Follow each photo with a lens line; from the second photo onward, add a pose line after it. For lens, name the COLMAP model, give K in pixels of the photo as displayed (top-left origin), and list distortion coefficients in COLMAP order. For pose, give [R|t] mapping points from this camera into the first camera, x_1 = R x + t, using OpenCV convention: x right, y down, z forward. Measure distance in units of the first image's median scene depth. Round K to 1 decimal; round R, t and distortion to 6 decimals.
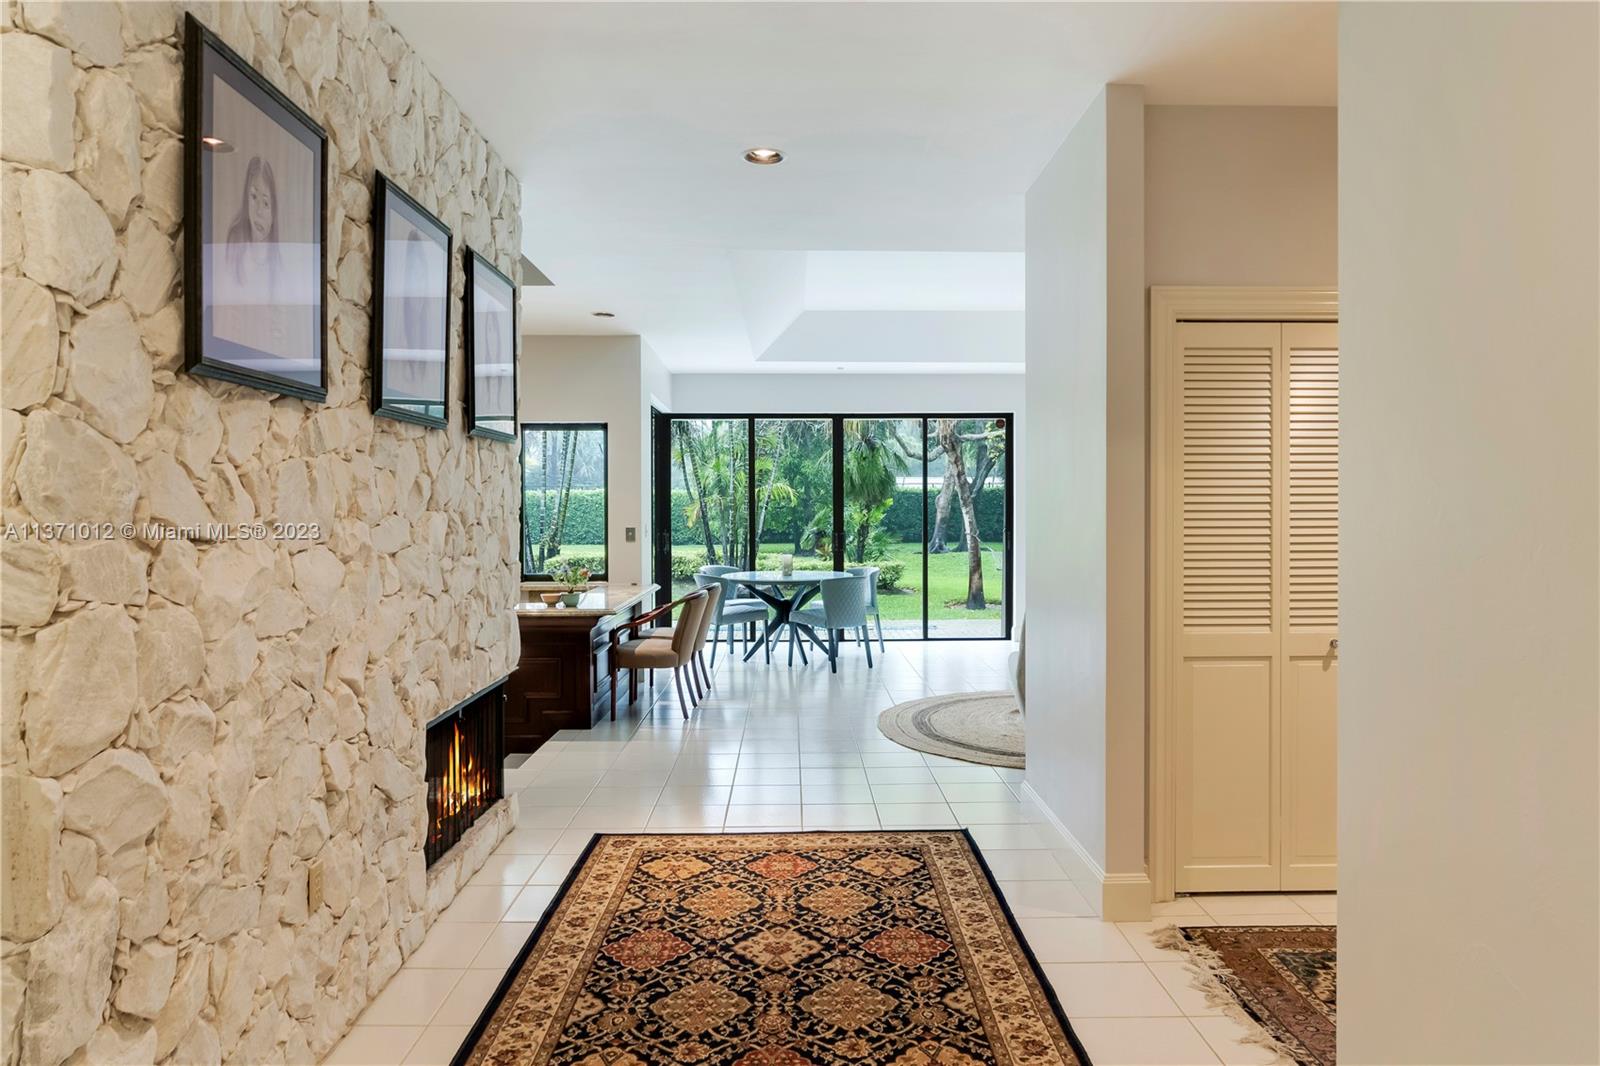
lens RADIAL K [[1055.4, 0, 800.6], [0, 1055.4, 527.6], [0, 0, 1]] dist [0.000049, 0.000002]
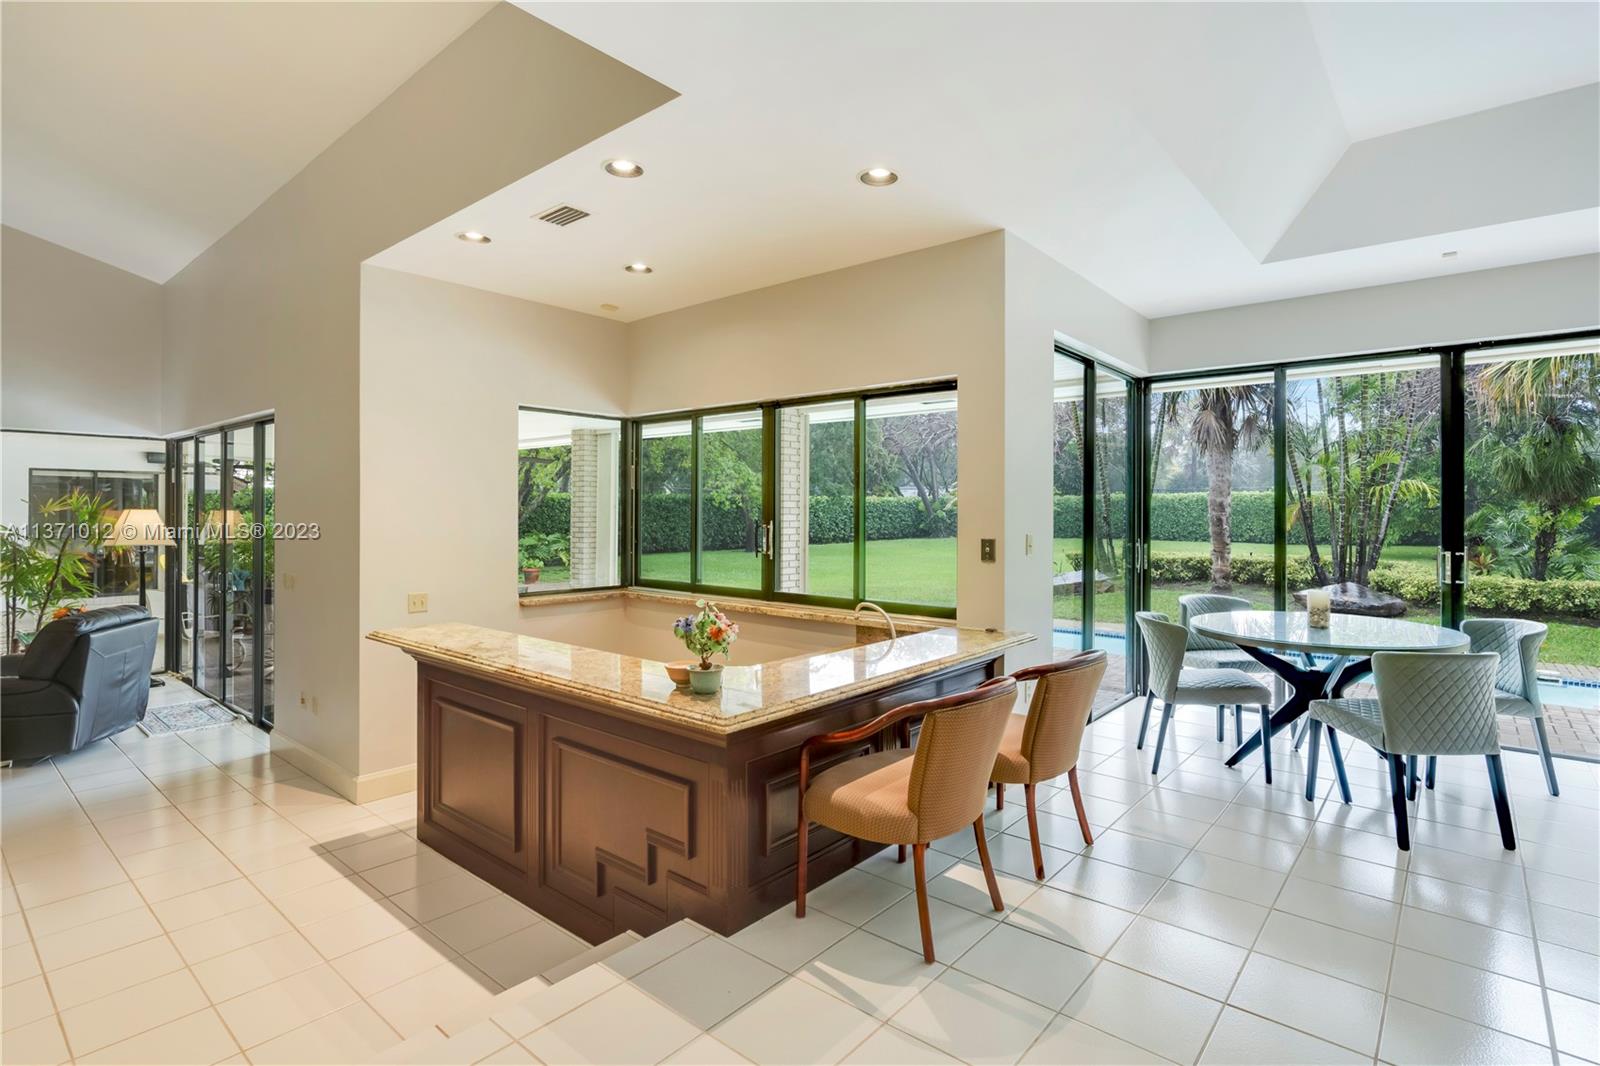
lens RADIAL K [[780.7, 0, 803.6], [0, 780.7, 516.8], [0, 0, 1]] dist [-0.002978, 0.000107]
pose [[0.755457, 0.007601, -0.655154, 0.052416], [-0.013168, 0.999907, -0.003584, -0.009062], [0.655066, 0.011335, 0.755487, 0.504482]]
